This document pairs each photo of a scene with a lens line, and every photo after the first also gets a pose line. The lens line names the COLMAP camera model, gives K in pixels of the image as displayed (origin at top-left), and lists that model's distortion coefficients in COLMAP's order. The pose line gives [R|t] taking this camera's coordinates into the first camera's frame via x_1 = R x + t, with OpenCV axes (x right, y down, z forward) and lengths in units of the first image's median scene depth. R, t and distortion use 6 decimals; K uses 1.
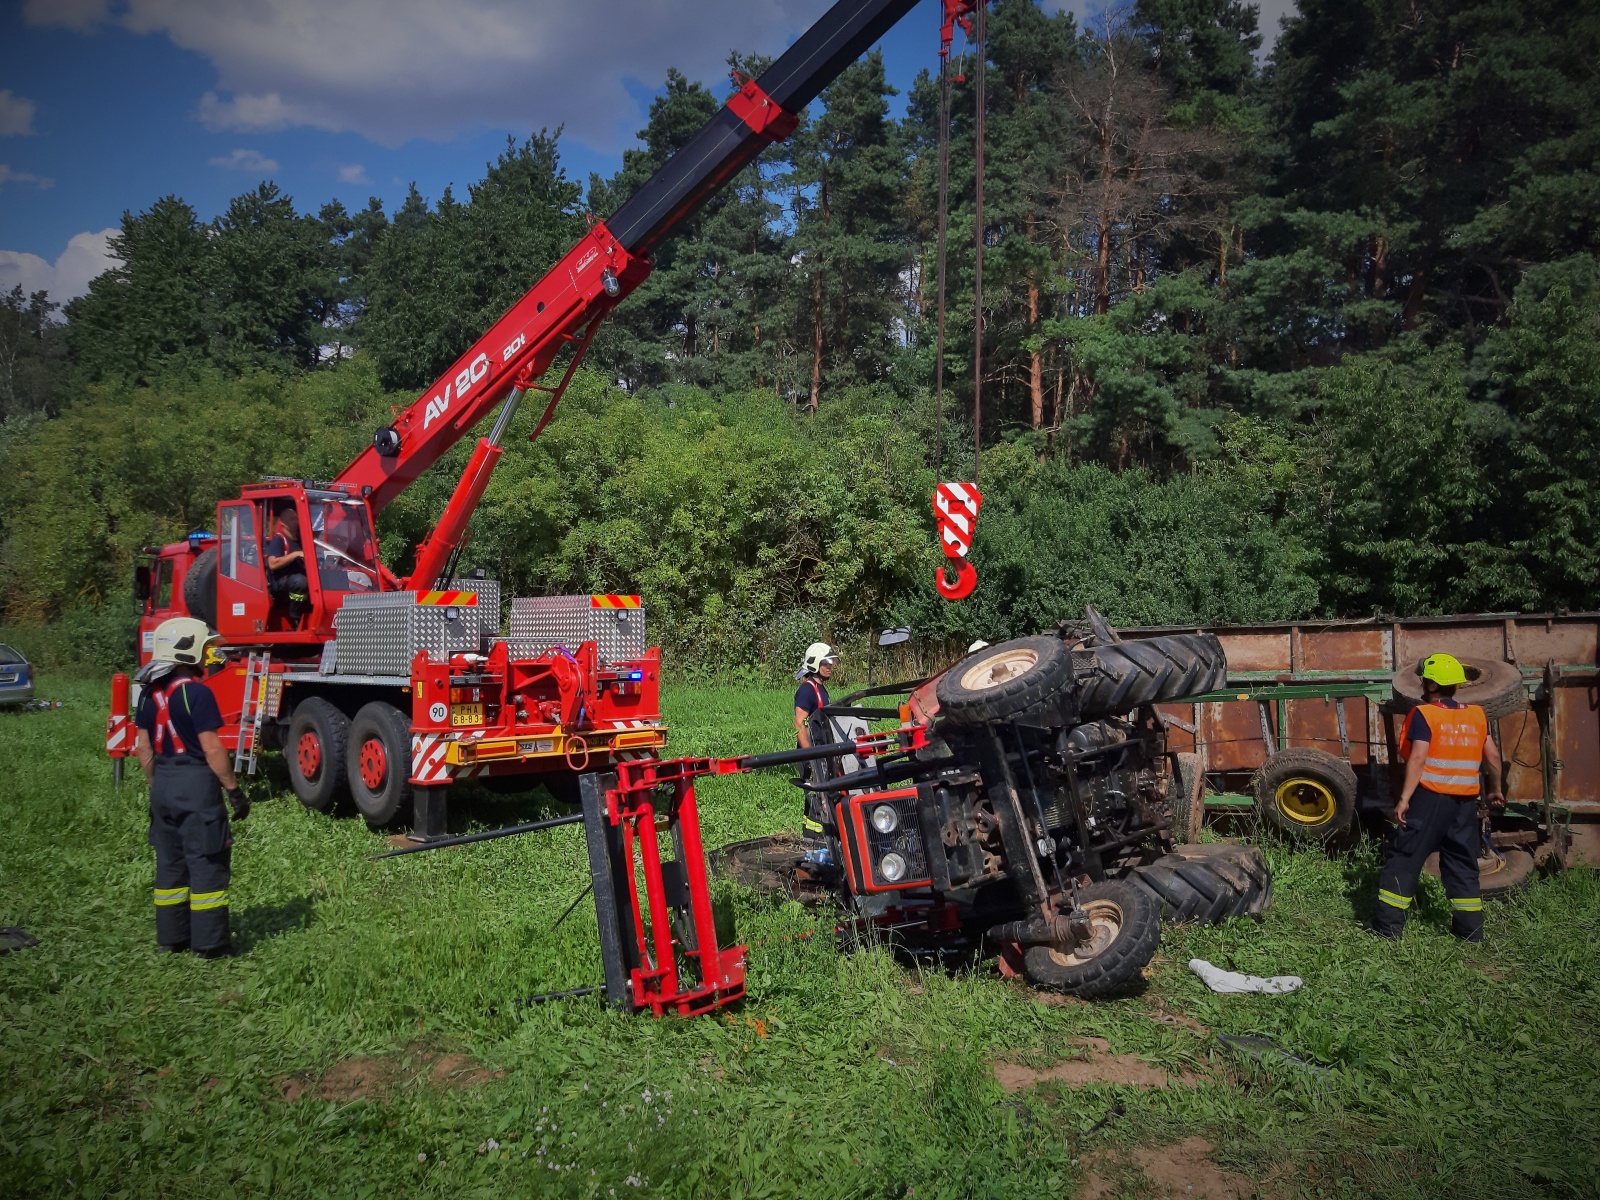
lens RADIAL K [[1370.9, 0, 785.5], [0, 1370.9, 597.8], [0, 0, 1]] dist [0.147403, -0.332603]
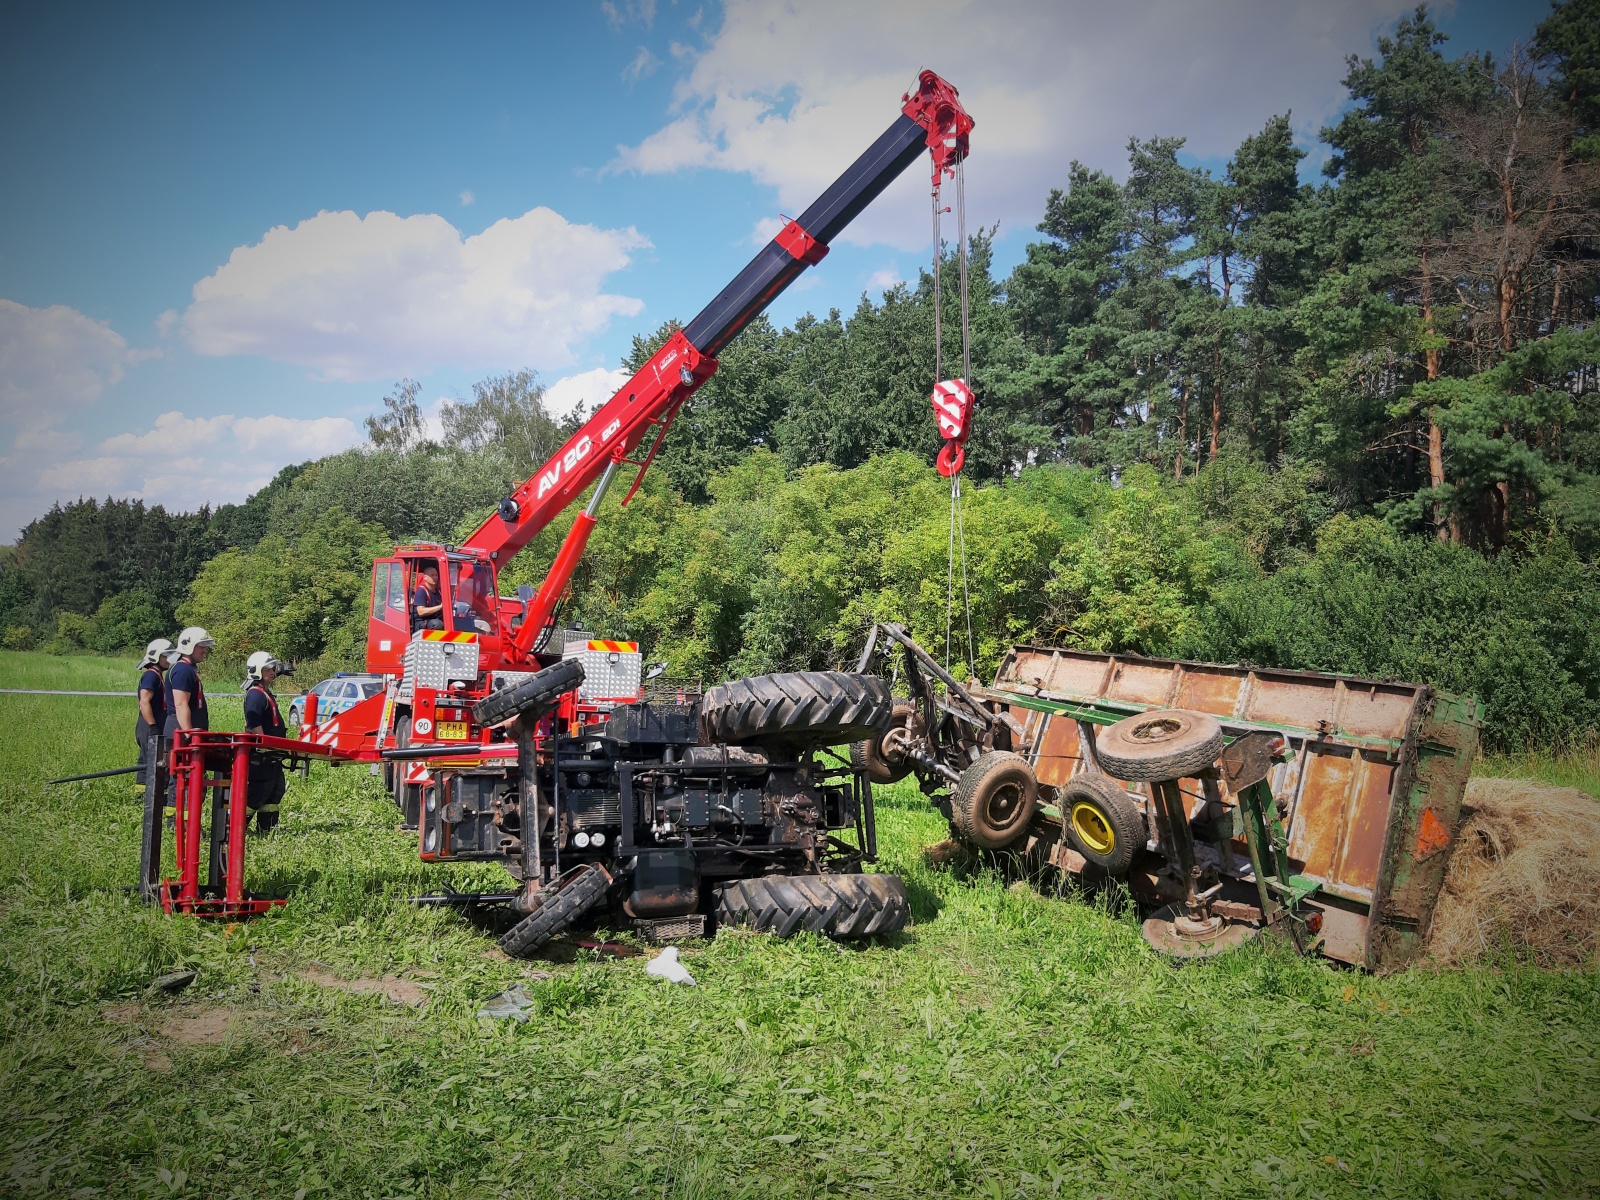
lens RADIAL K [[1370.9, 0, 785.5], [0, 1370.9, 597.8], [0, 0, 1]] dist [0.147403, -0.332603]
pose [[0.903948, 0.012685, -0.427454, 0.478282], [-0.039675, 0.997737, -0.054292, 0.018219], [0.425798, 0.066037, 0.902405, 0.003816]]
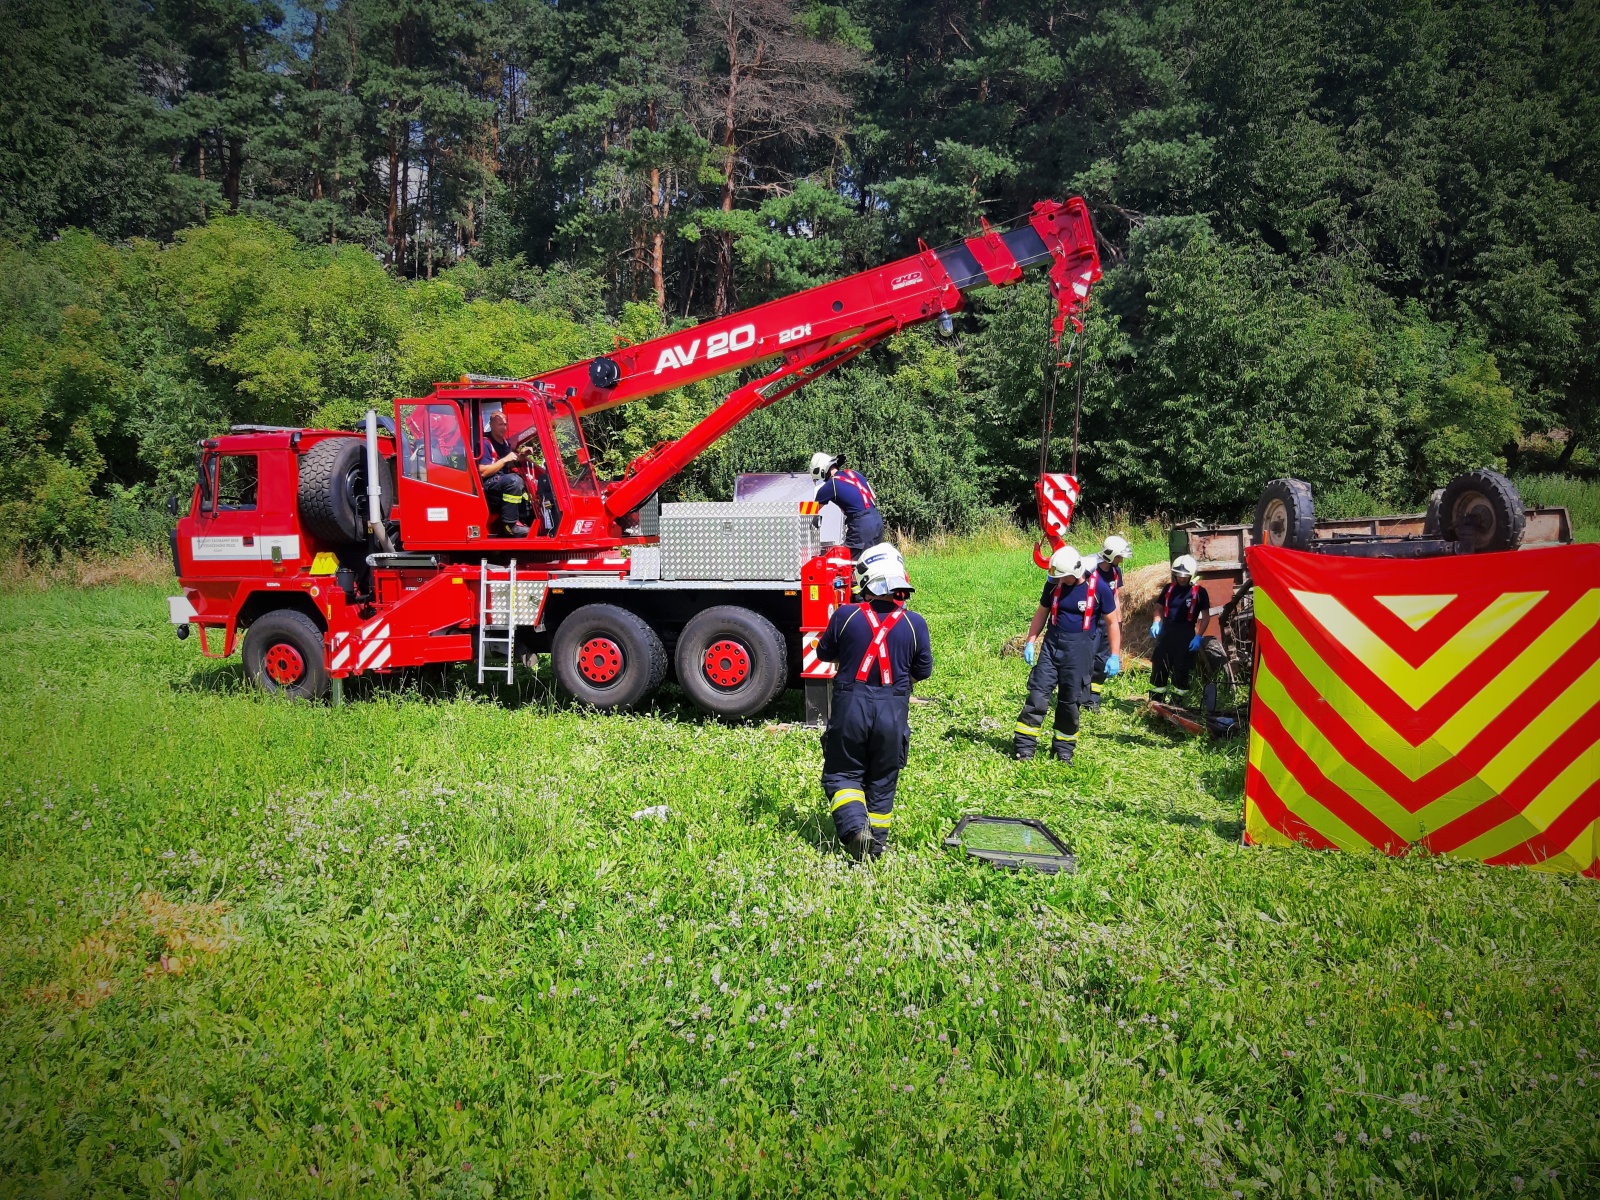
lens RADIAL K [[1426.6, 0, 800.0], [0, 1426.6, 600.0], [0, 0, 1]] dist [0.159634, -0.376682]
pose [[0.862509, -0.043720, 0.504150, -0.673874], [-0.004635, 0.995537, 0.094262, -0.027632], [-0.506021, -0.083638, 0.858456, 0.023629]]
